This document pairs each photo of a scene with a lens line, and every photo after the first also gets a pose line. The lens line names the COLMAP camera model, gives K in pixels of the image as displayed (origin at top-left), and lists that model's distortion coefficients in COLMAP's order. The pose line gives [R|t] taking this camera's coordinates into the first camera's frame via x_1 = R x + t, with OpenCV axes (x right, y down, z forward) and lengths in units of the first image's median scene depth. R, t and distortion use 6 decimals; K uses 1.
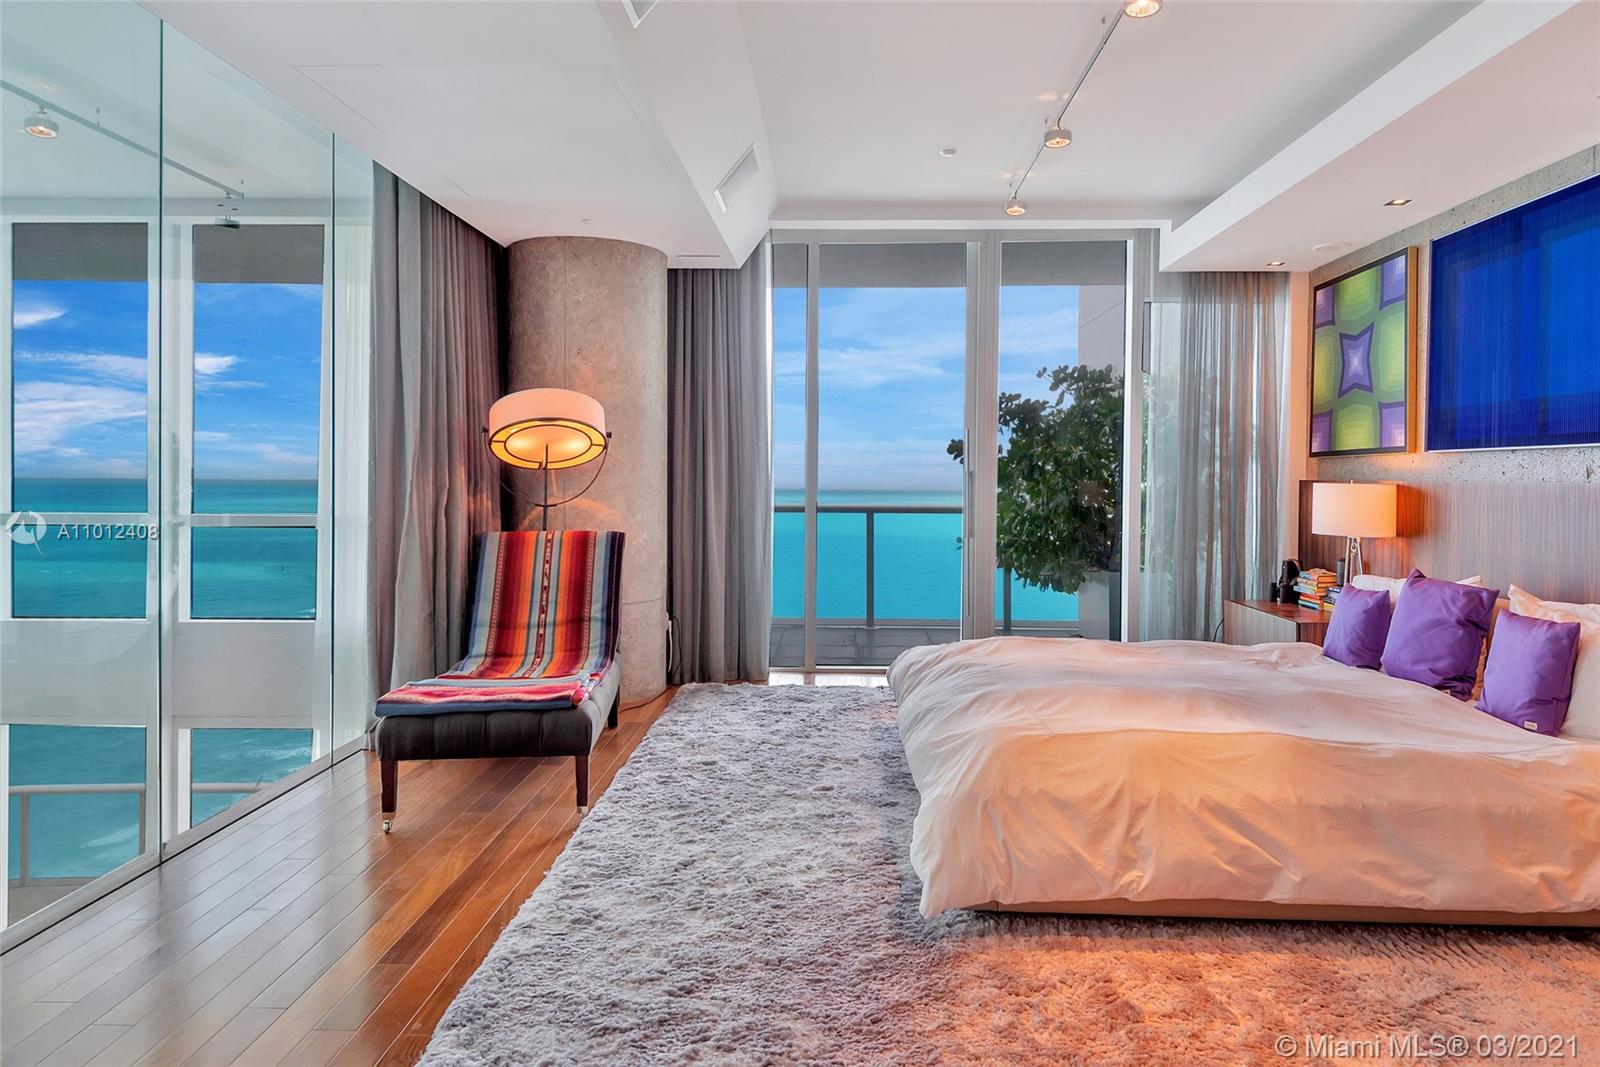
lens RADIAL K [[1038.6, 0, 816.9], [0, 1038.6, 478.3], [0, 0, 1]] dist [0.036700, -0.009346]
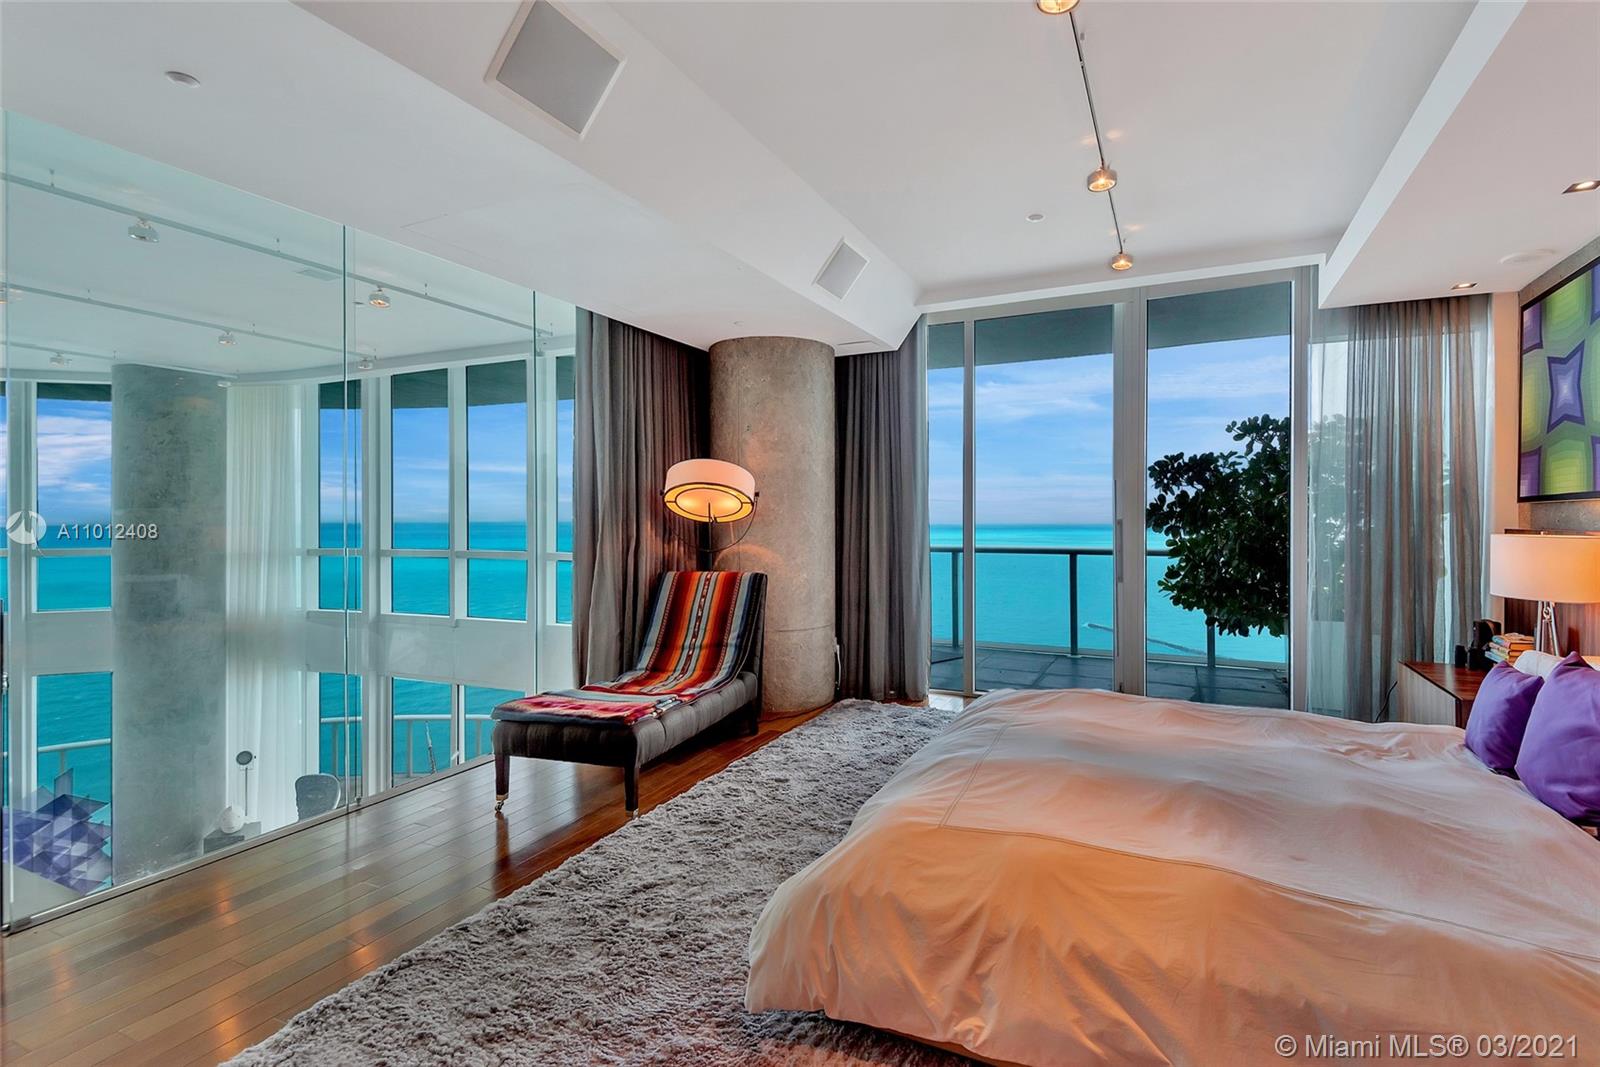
lens RADIAL K [[763.6, 0, 815.6], [0, 763.6, 514.1], [0, 0, 1]] dist [0.022235, -0.007138]
pose [[0.913979, -0.009433, -0.405652, 0.242113], [0.006661, 0.999944, -0.008243, -0.011240], [0.405707, 0.004832, 0.913991, 0.213848]]
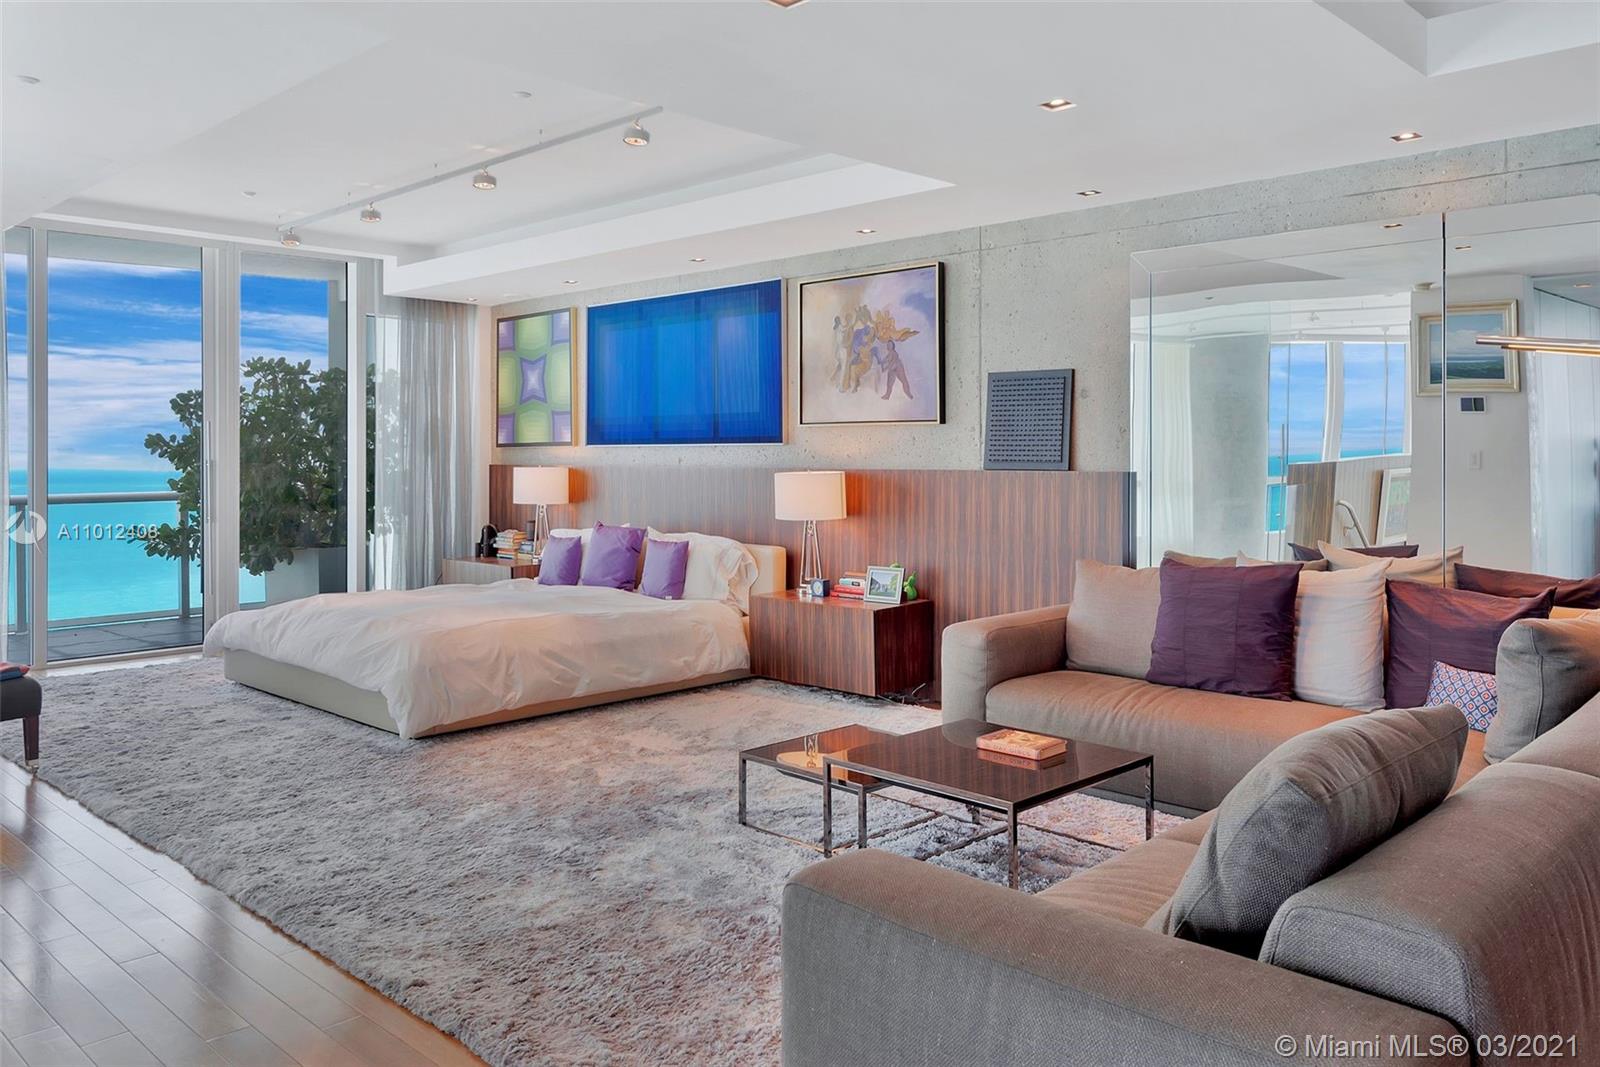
lens RADIAL K [[1218.5, 0, 817.7], [0, 1218.5, 478.6], [0, 0, 1]] dist [-0.004193, 0.000561]
pose [[0.683943, -0.025876, 0.729077, -0.462003], [0.010645, 0.999618, 0.025493, -0.018819], [-0.729458, -0.009675, 0.683957, -0.433514]]
